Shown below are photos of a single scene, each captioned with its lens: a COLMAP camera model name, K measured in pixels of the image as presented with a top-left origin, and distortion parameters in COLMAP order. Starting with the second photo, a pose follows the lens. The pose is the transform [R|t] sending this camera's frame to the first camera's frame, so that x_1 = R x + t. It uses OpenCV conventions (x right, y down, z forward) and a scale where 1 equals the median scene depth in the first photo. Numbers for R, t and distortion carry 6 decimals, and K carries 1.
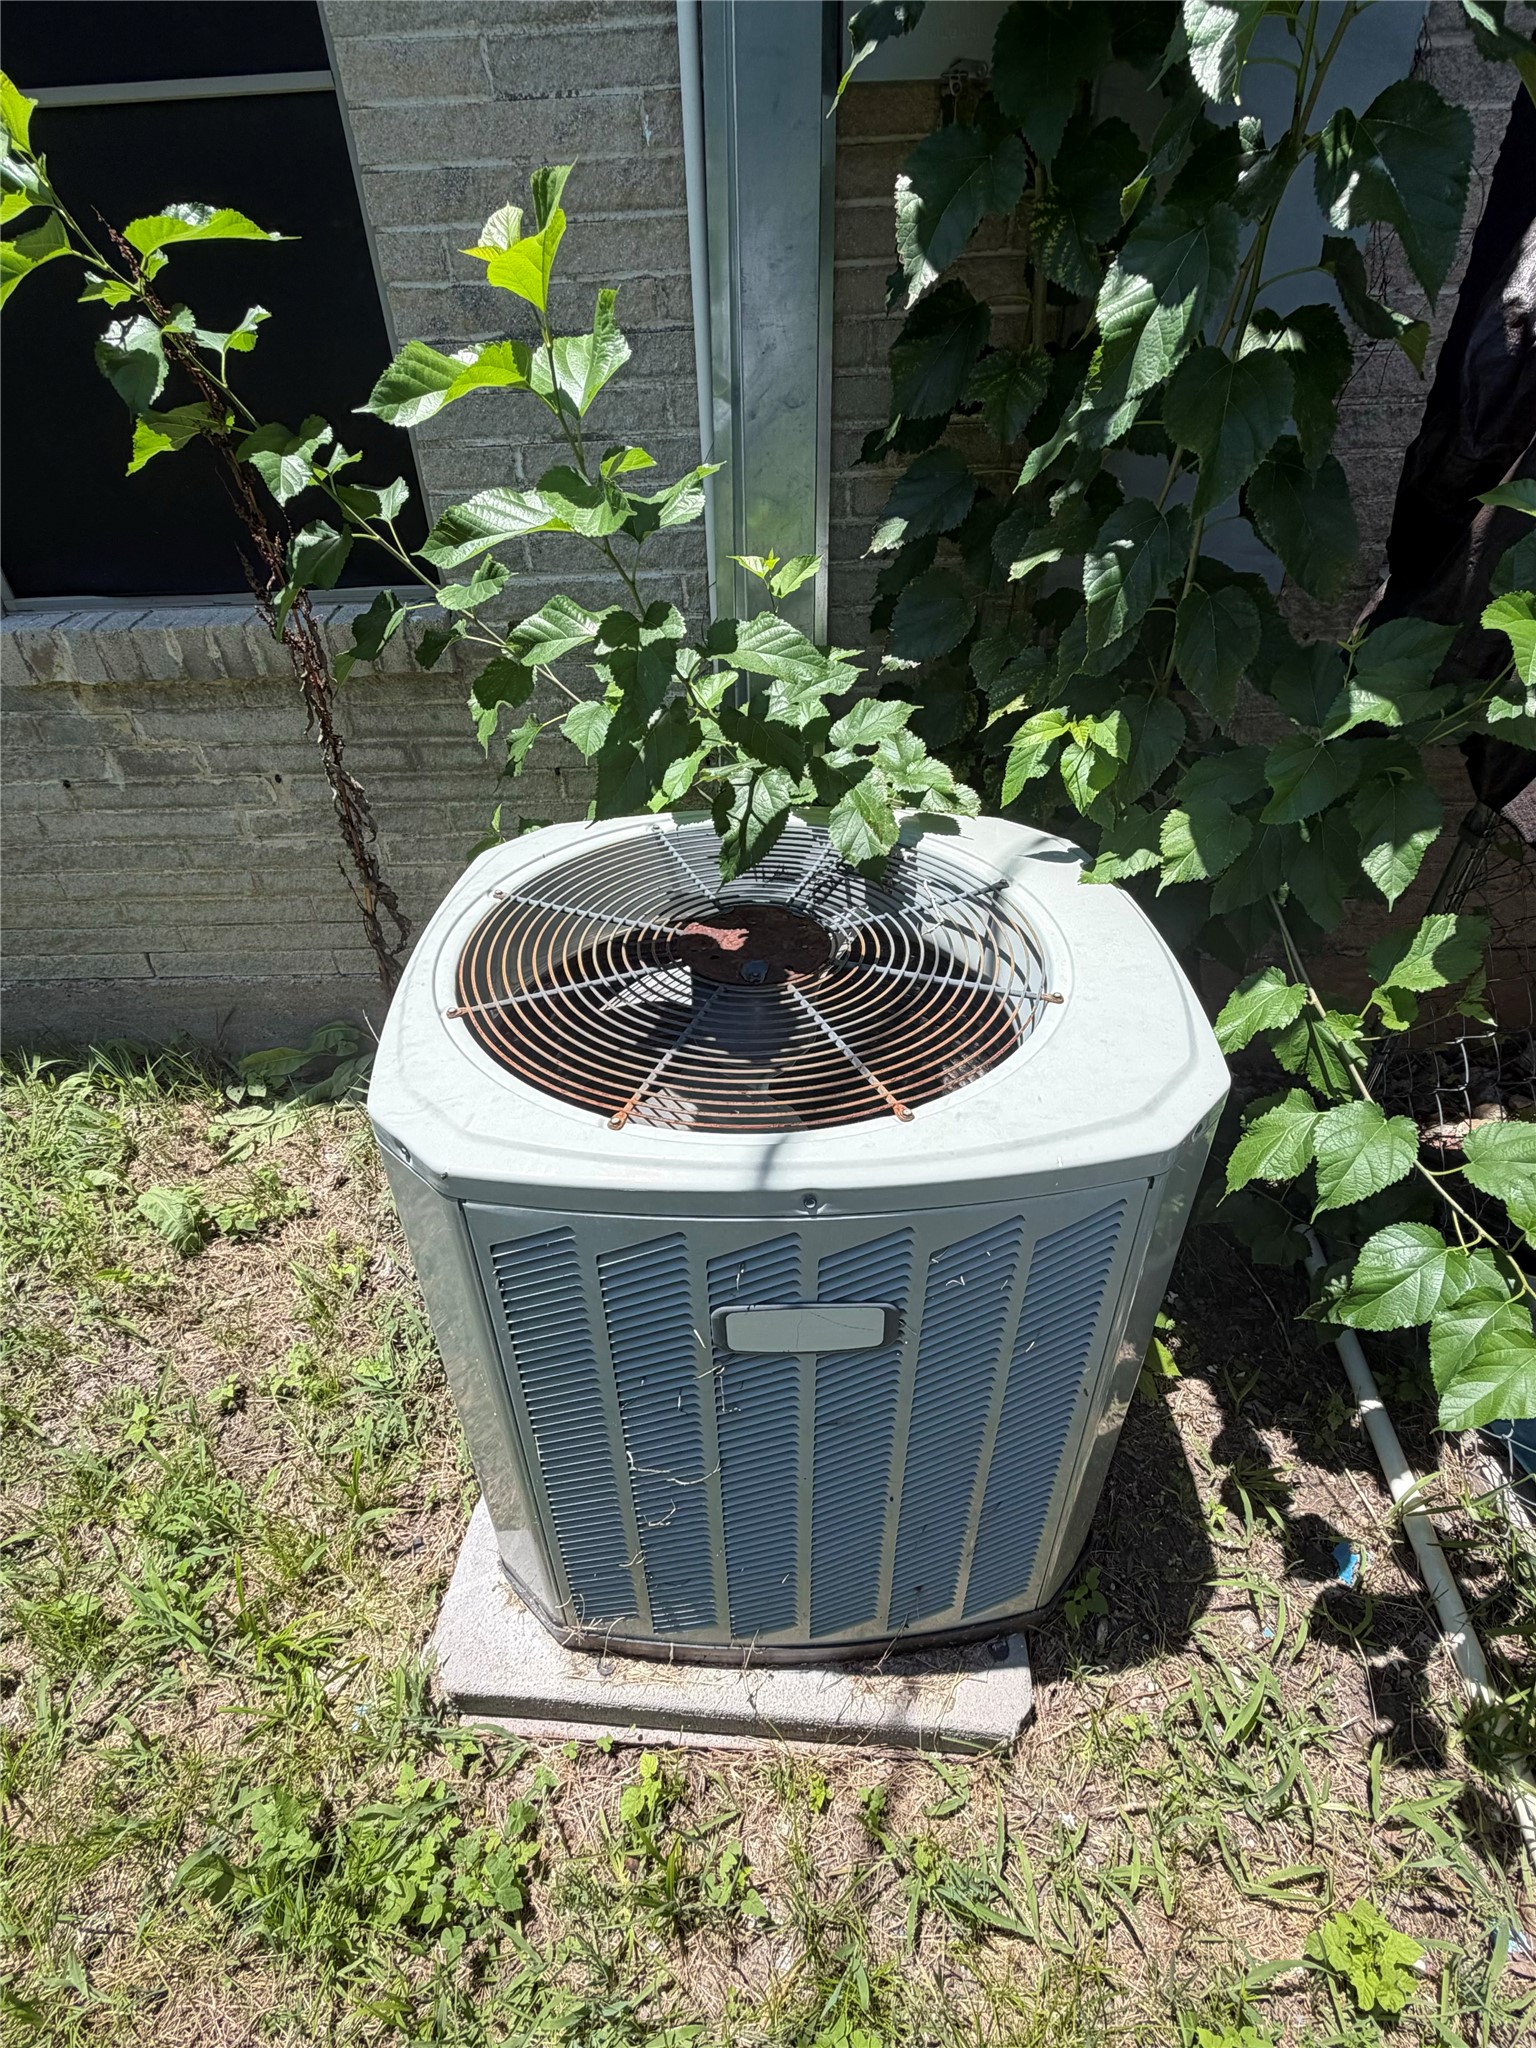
lens RADIAL K [[1020.8, 0, 768.0], [0, 1020.8, 1024.0], [0, 0, 1]] dist [0.012824, 0.000143]
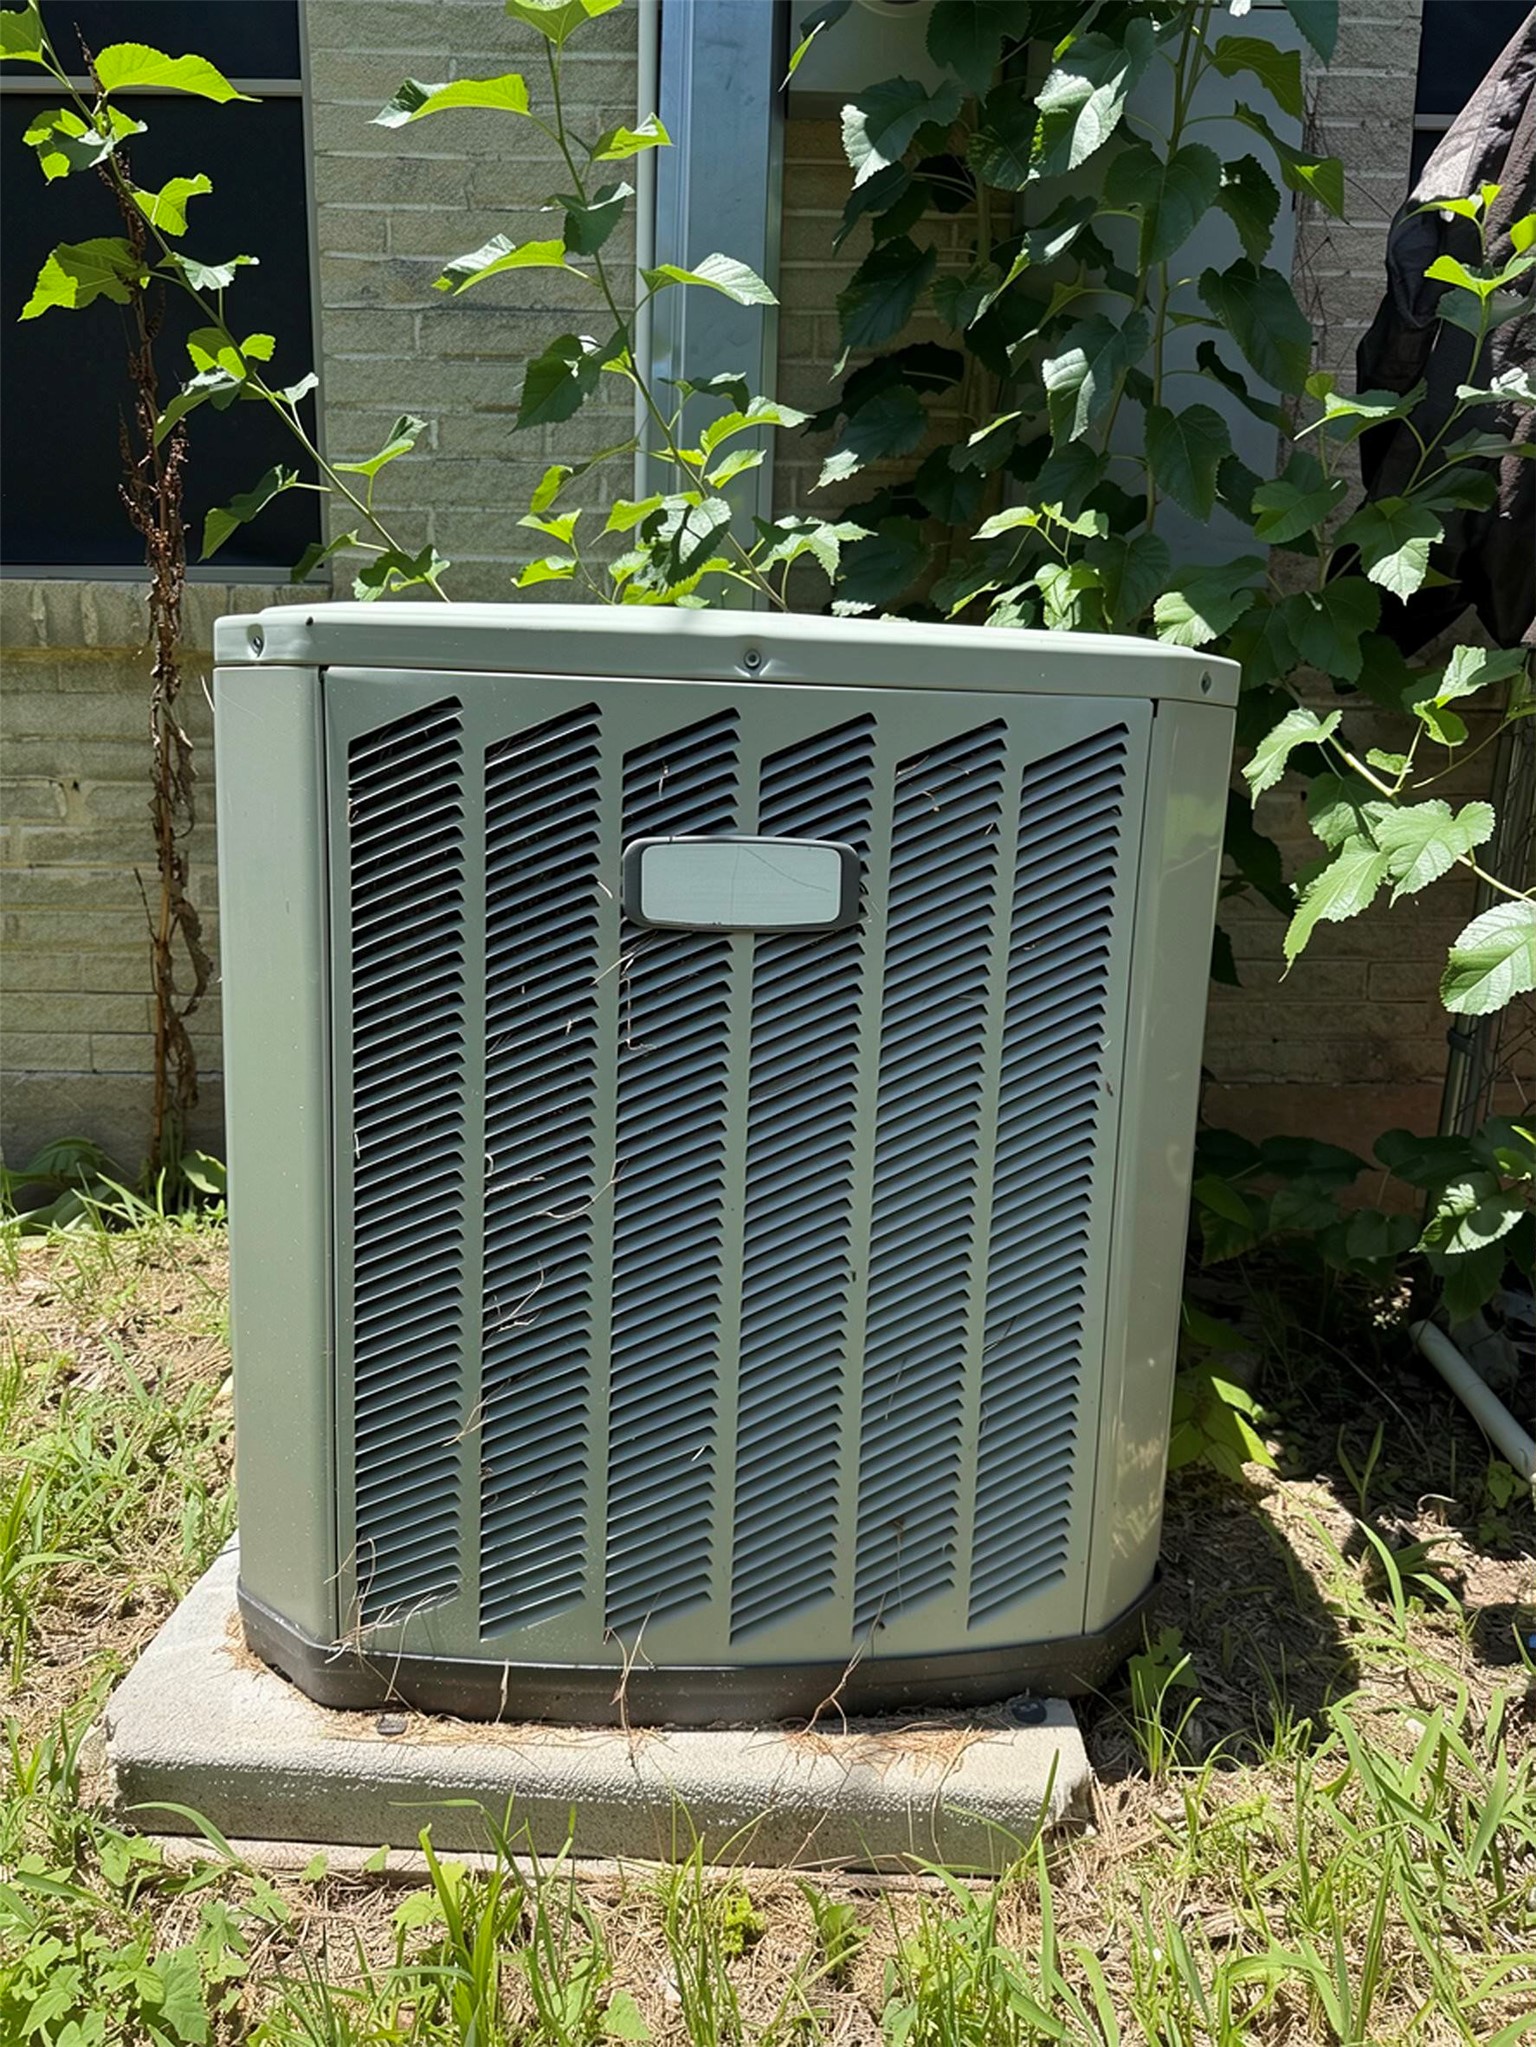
lens RADIAL K [[1409.7, 0, 746.8], [0, 1409.7, 981.3], [0, 0, 1]] dist [0.102777, -0.137744]
pose [[0.998242, 0.039091, 0.044561, -0.003836], [-0.017377, 0.911691, -0.410508, 0.579259], [-0.056673, 0.409012, 0.910767, 0.034382]]
